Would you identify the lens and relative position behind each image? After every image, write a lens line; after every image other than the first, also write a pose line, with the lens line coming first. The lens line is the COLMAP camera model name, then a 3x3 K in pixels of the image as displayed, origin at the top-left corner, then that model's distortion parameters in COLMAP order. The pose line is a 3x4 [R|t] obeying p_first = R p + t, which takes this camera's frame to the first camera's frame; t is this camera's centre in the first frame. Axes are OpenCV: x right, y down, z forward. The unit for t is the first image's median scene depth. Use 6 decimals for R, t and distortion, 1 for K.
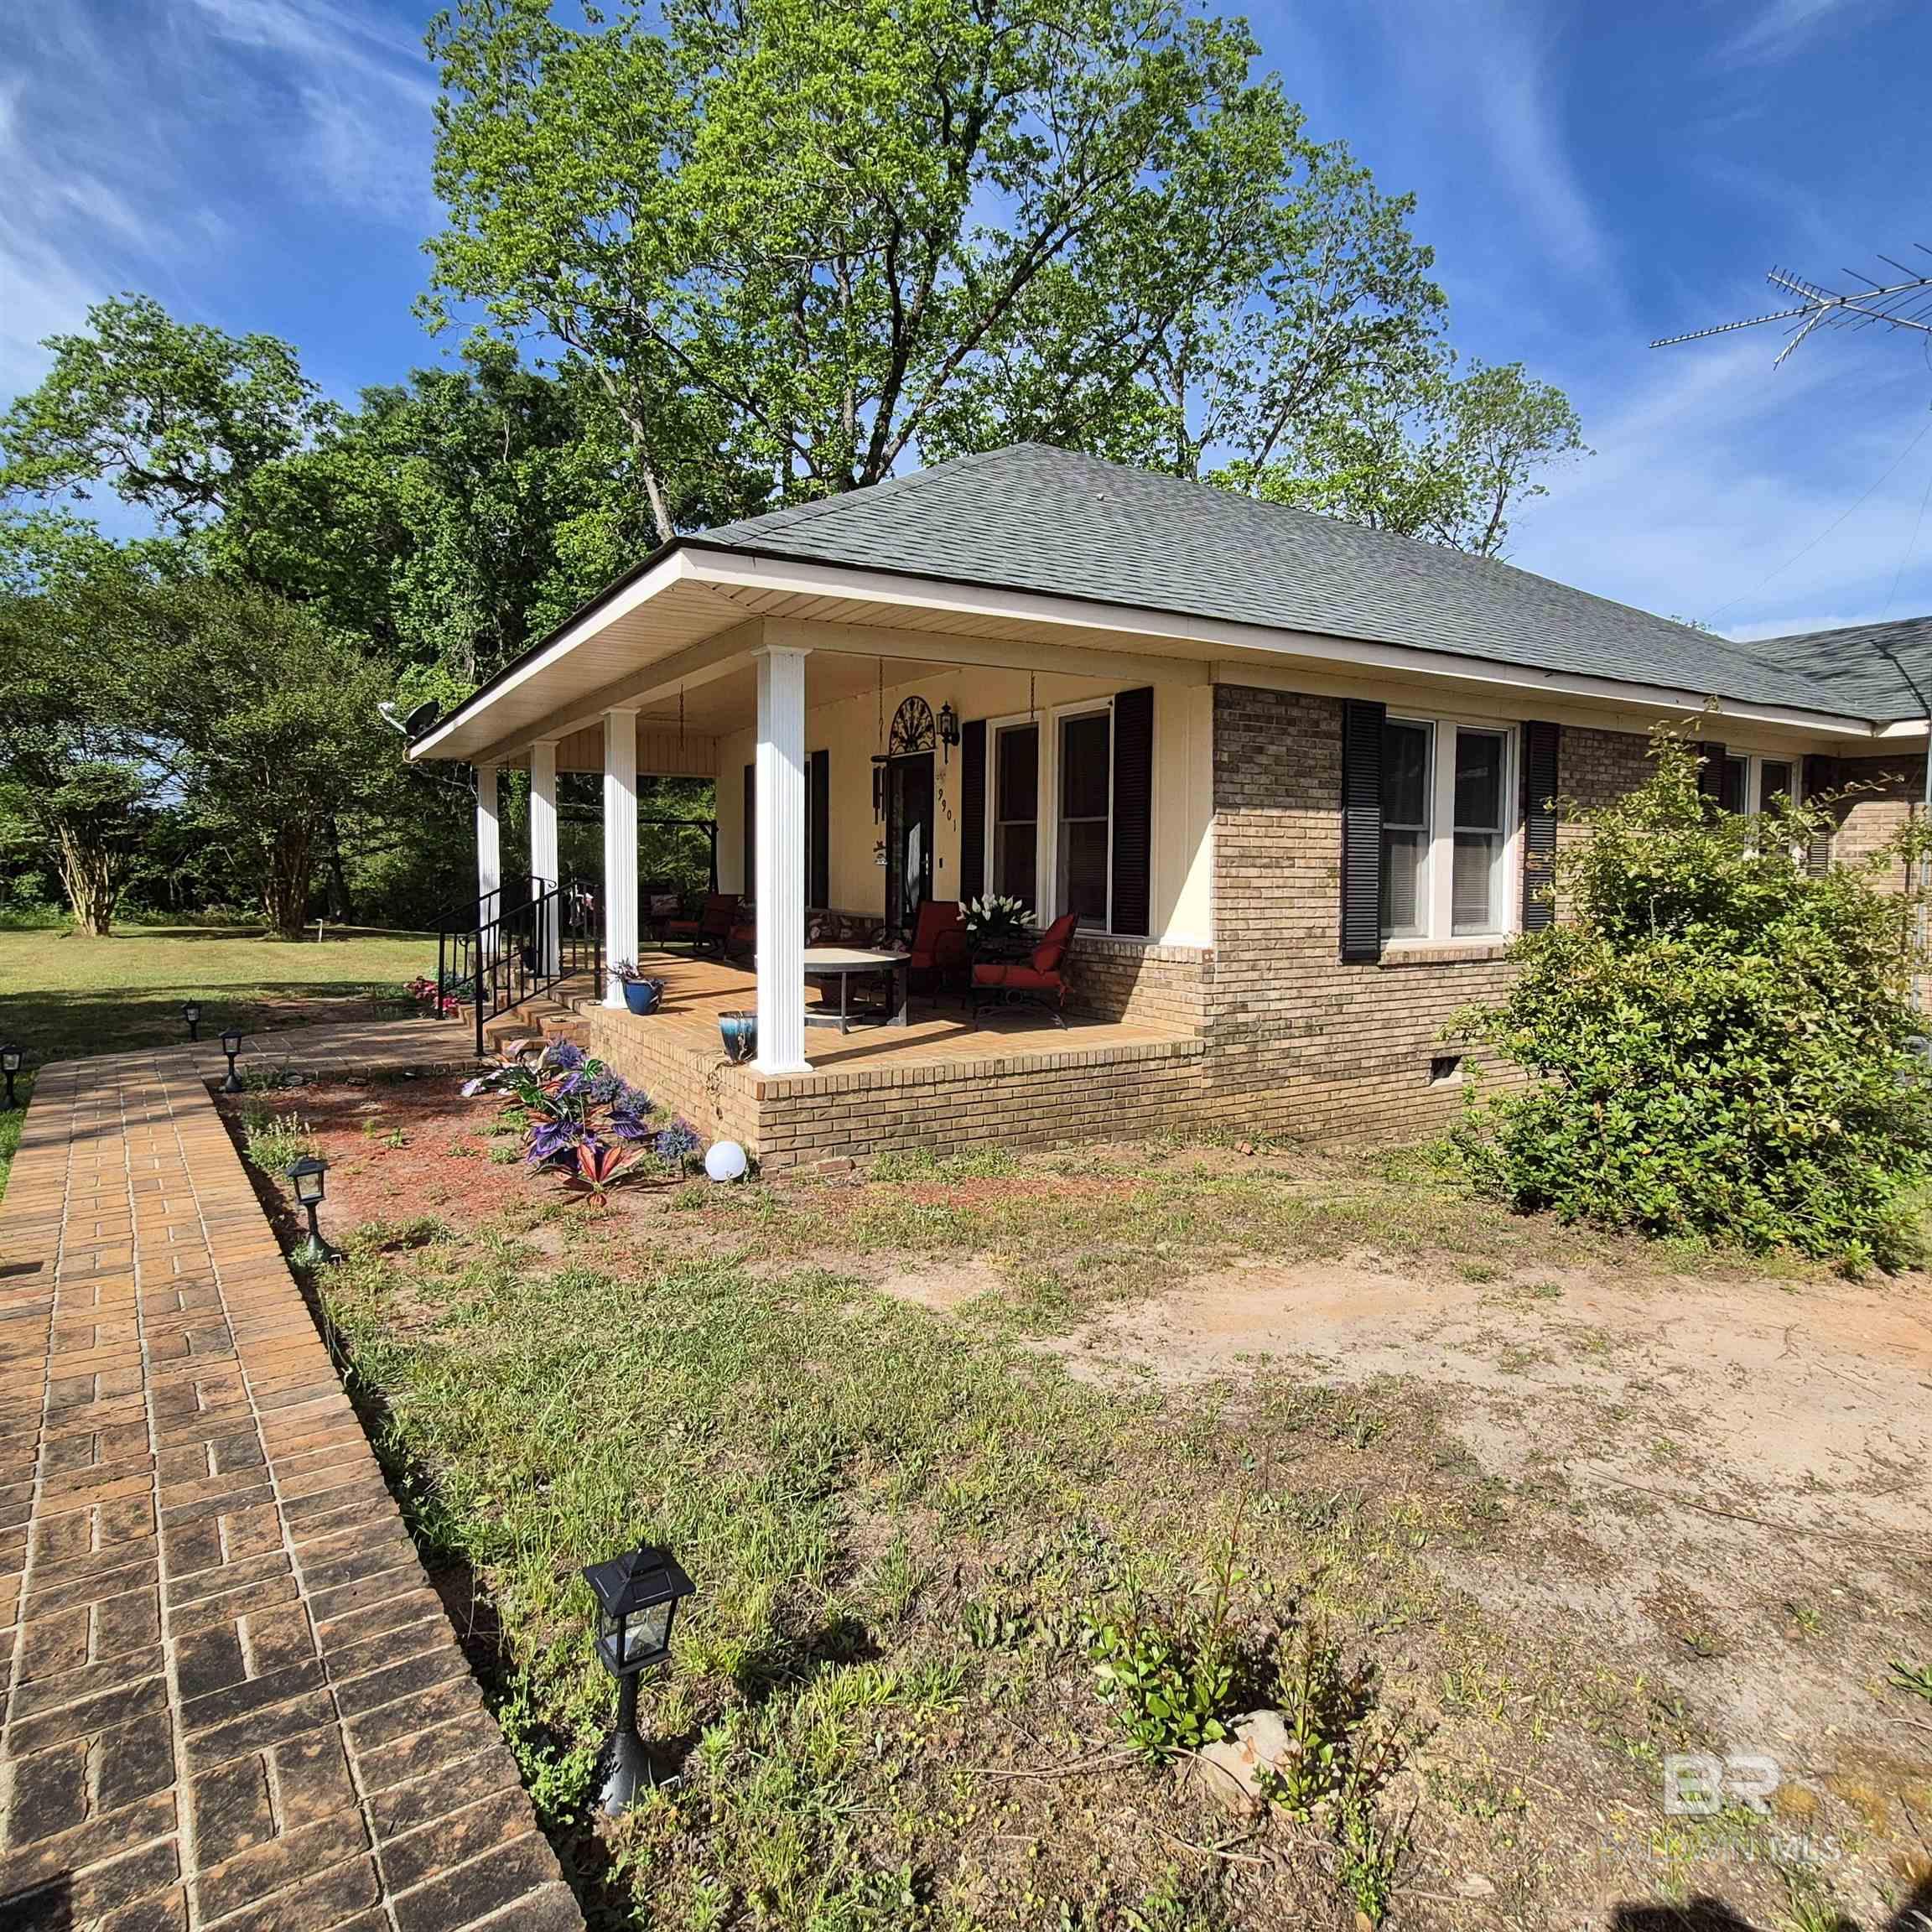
lens RADIAL K [[1212.6, 0, 966.0], [0, 1212.6, 966.0], [0, 0, 1]] dist [0.003287, -0.001271]
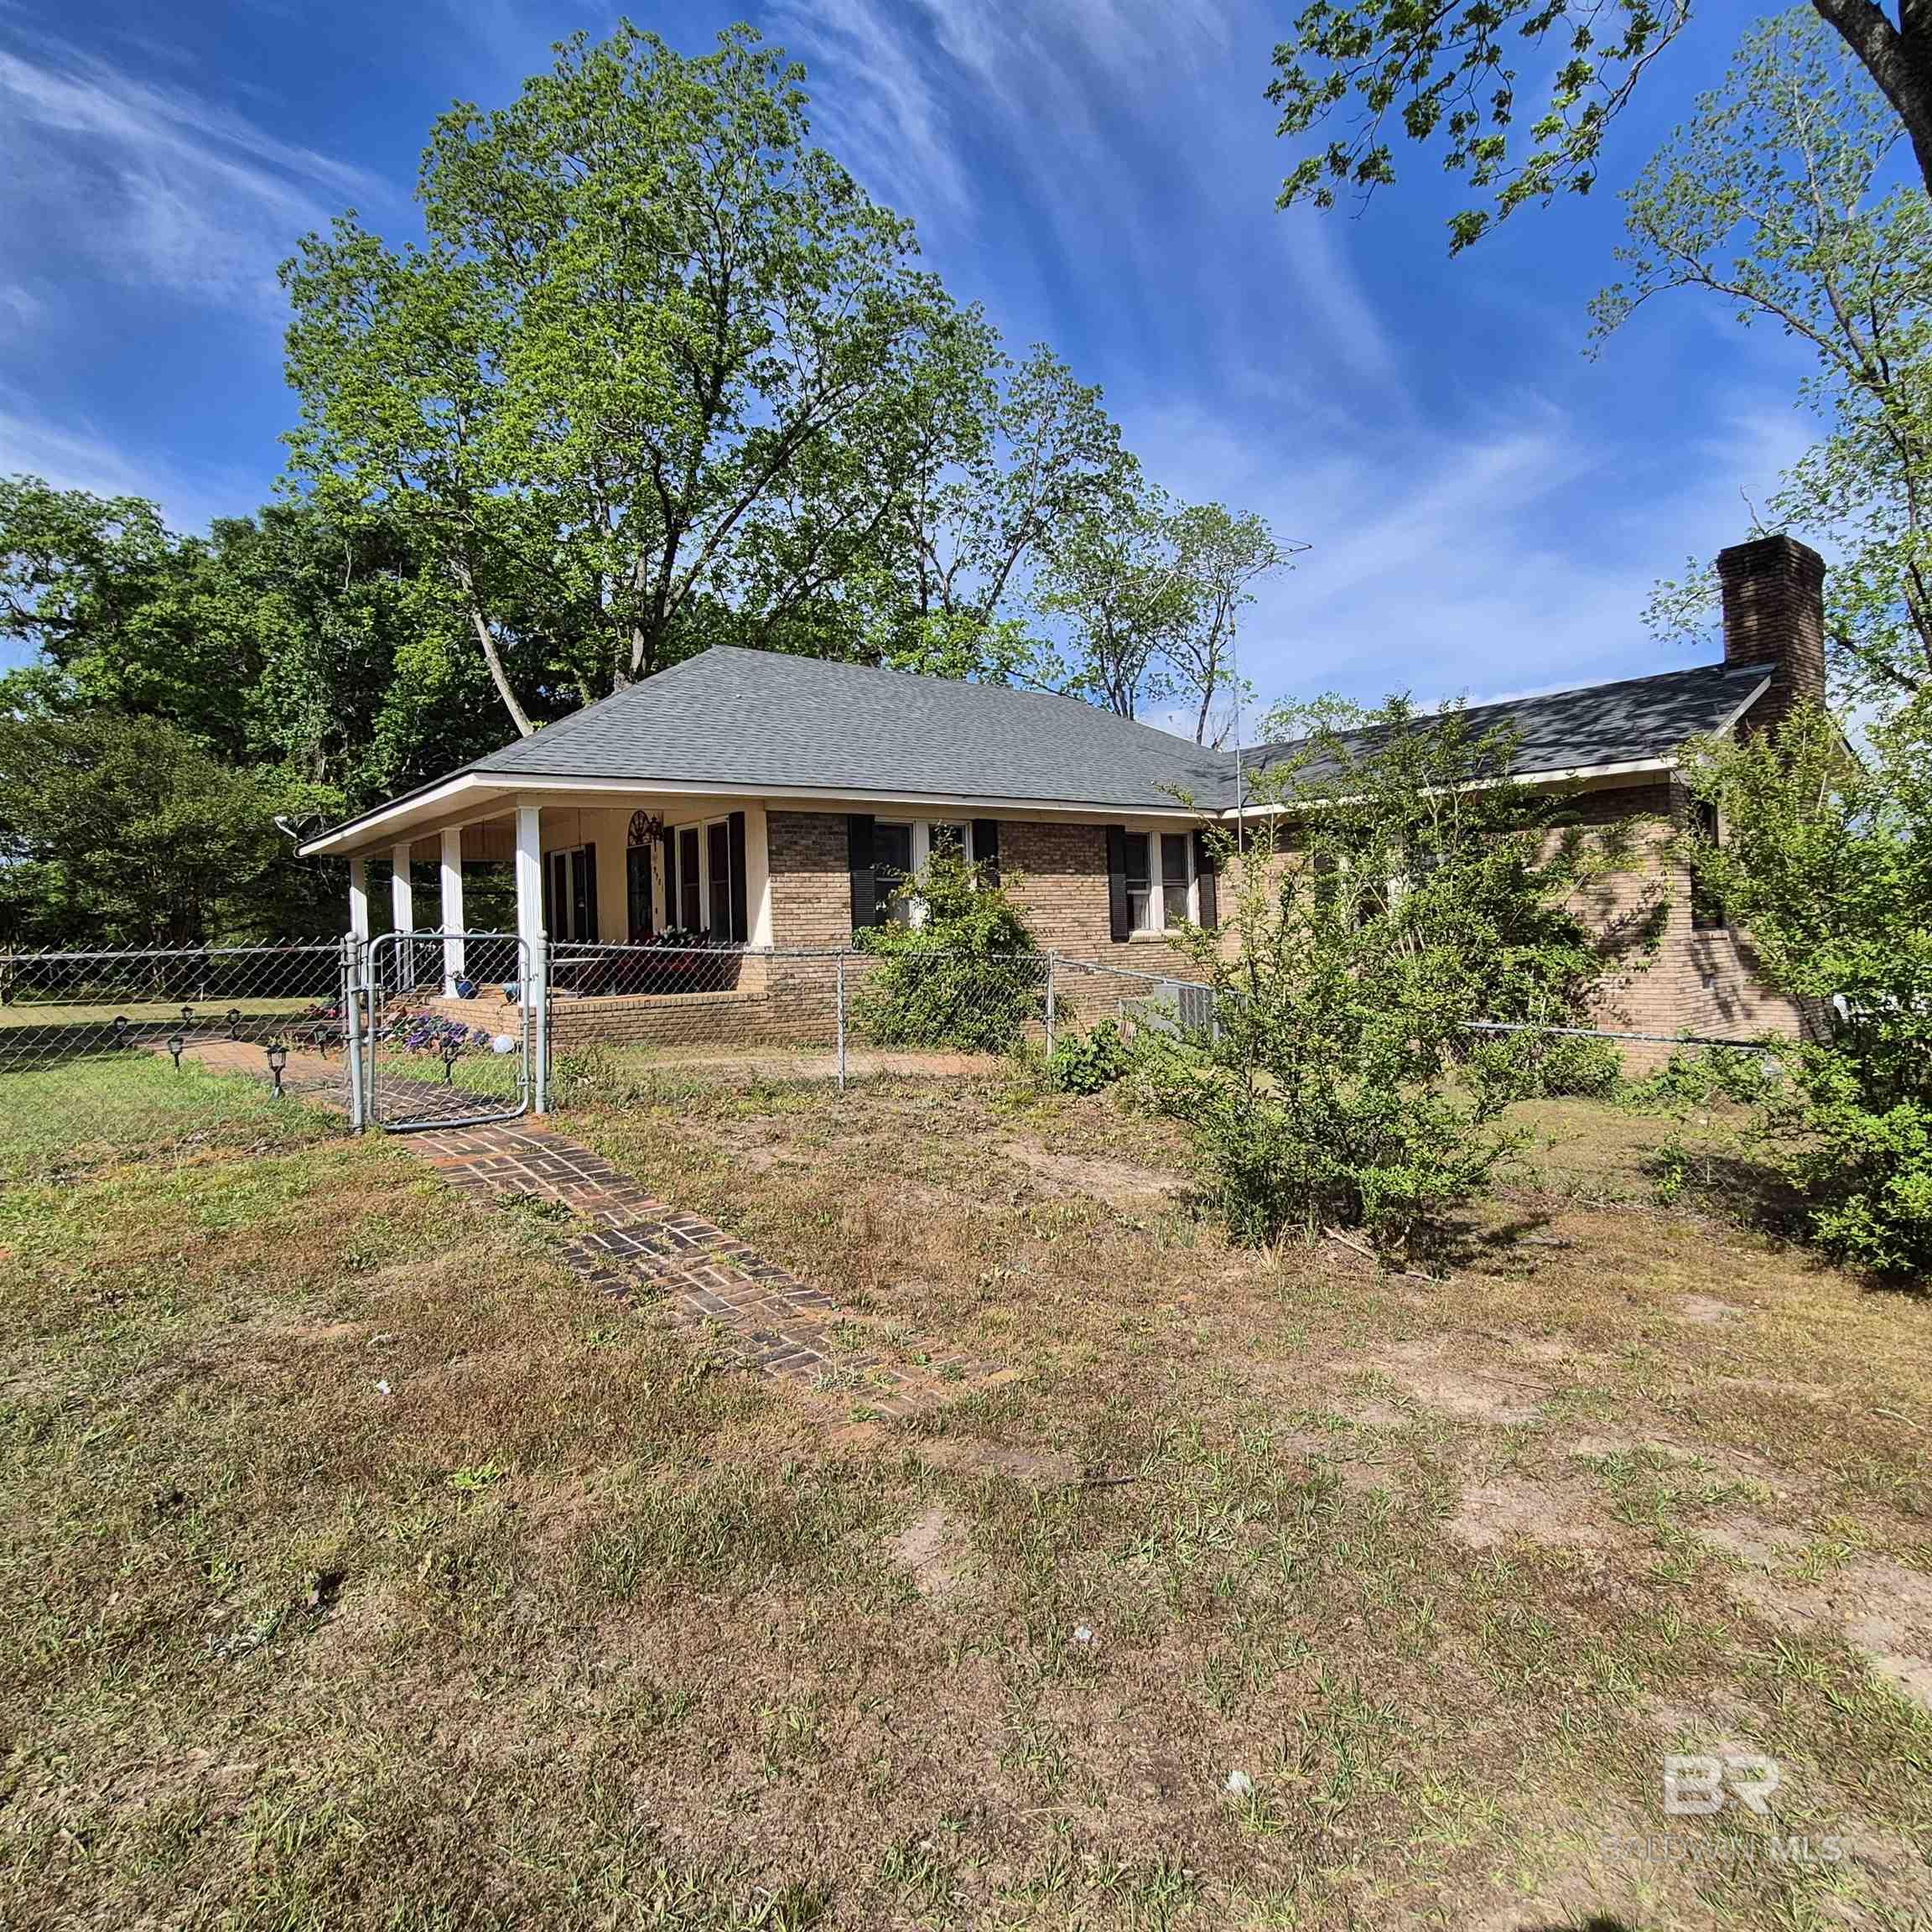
lens RADIAL K [[1153.6, 0, 966.0], [0, 1153.6, 966.0], [0, 0, 1]] dist [-0.034991, 0.029823]
pose [[0.990096, -0.041855, 0.134006, 0.145854], [0.048370, 0.997782, -0.045732, 0.065076], [-0.131795, 0.051761, 0.989925, -0.475212]]
